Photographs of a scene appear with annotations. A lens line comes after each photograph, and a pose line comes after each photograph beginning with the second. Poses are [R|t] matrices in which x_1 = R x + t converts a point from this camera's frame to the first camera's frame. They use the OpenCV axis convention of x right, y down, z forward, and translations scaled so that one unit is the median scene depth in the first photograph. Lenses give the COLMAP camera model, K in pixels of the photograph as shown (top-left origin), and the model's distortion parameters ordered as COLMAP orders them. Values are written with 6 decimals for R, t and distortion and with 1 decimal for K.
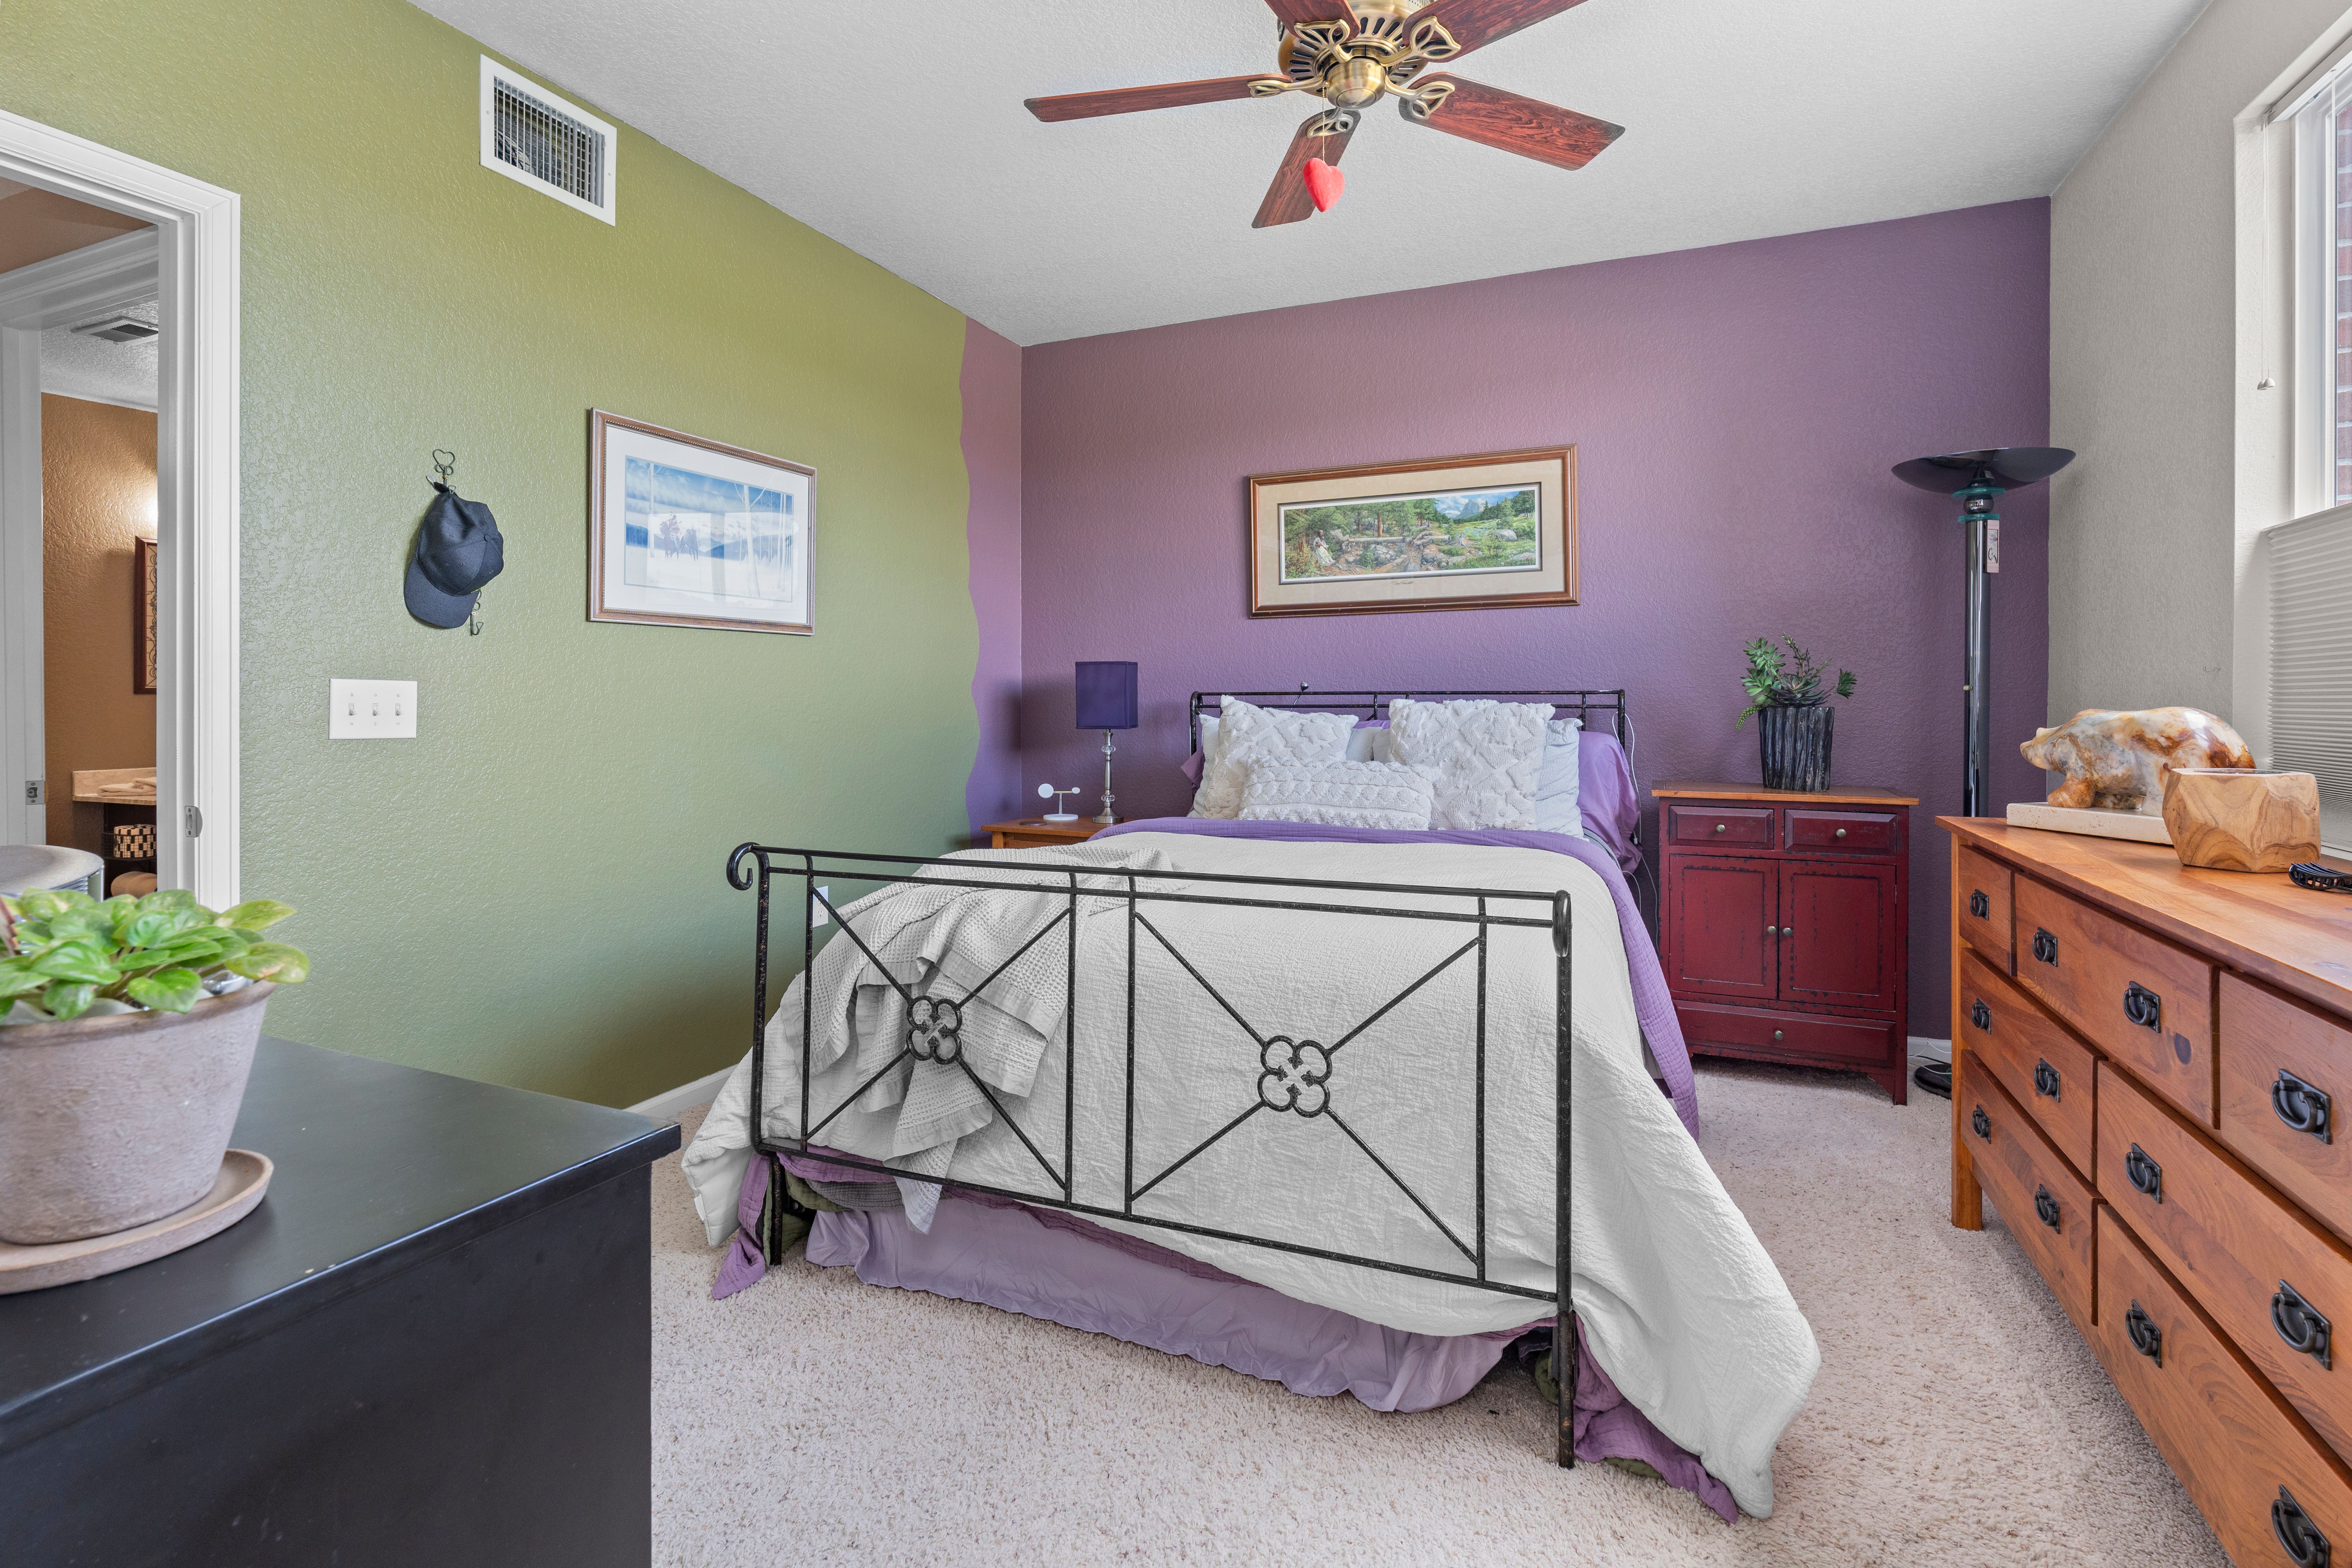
lens RADIAL K [[1081.9, 0, 1155.0], [0, 1081.9, 703.8], [0, 0, 1]] dist [-0.006417, 0.000157]
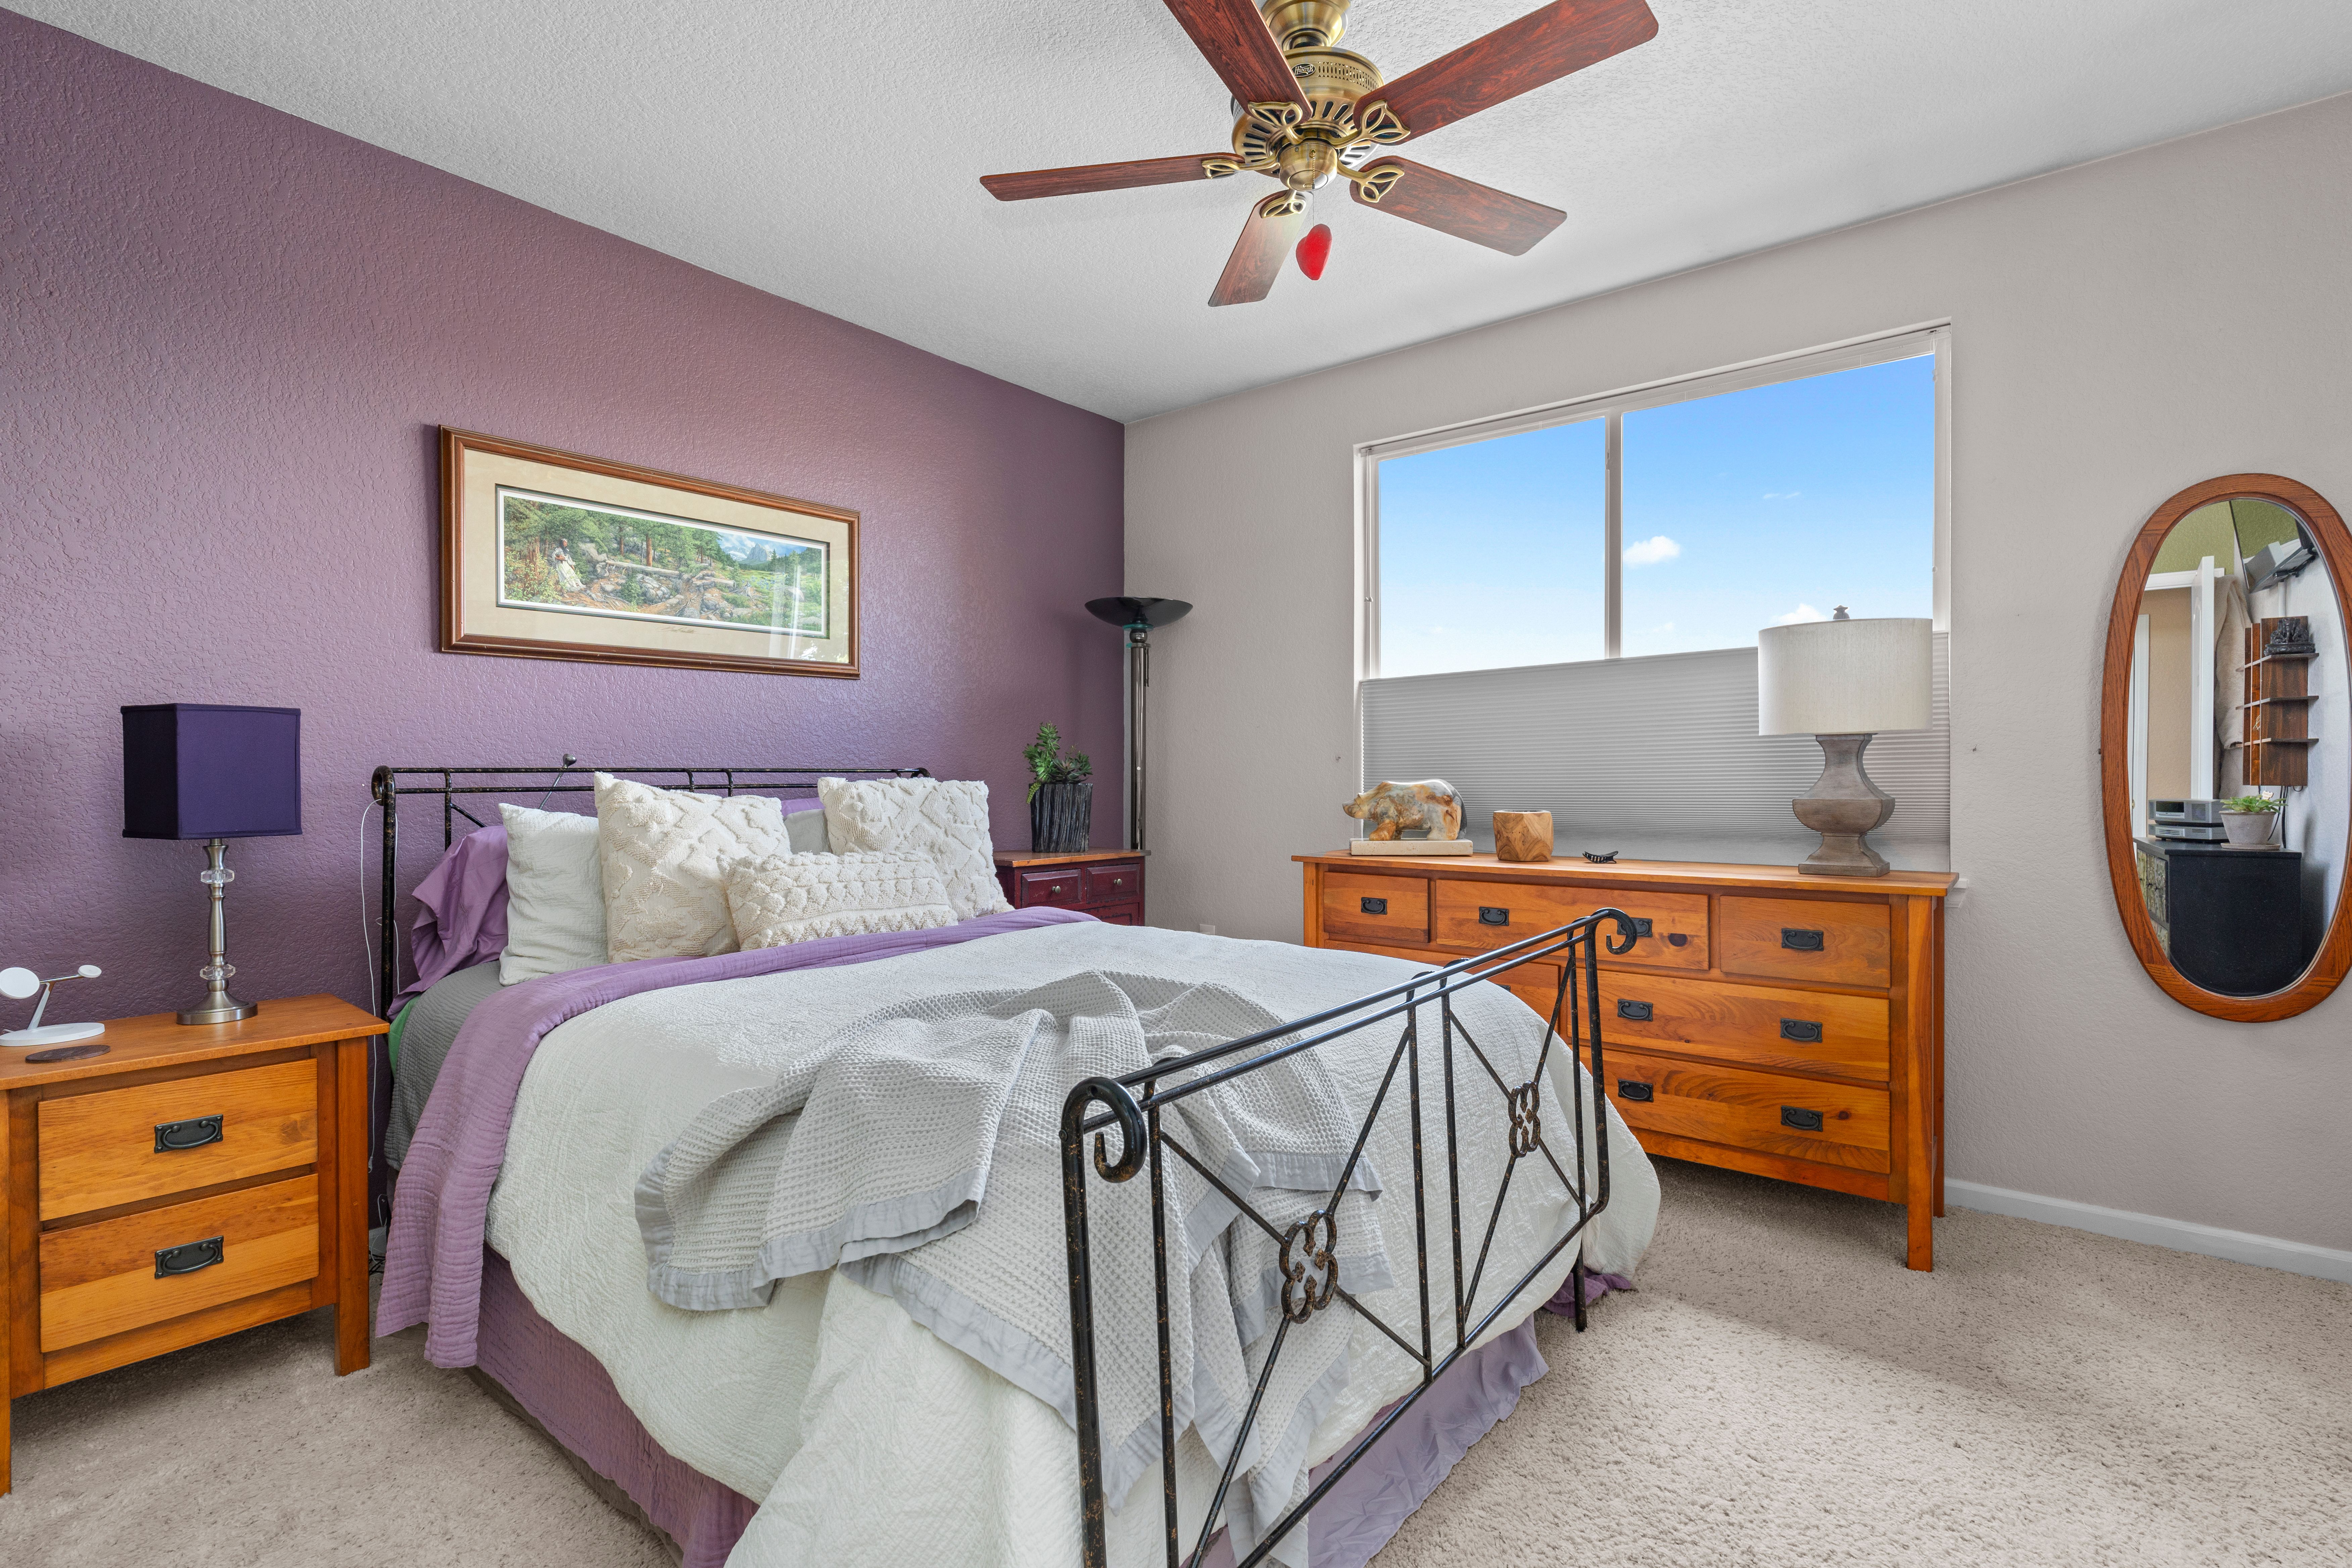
lens RADIAL K [[1081.9, 0, 1175.6], [0, 1081.9, 775.4], [0, 0, 1]] dist [-0.006417, 0.000157]
pose [[0.270662, 0.000180, 0.962674, -0.439428], [0.008959, 0.999956, -0.002705, -0.000795], [-0.962633, 0.009357, 0.270649, 0.450575]]
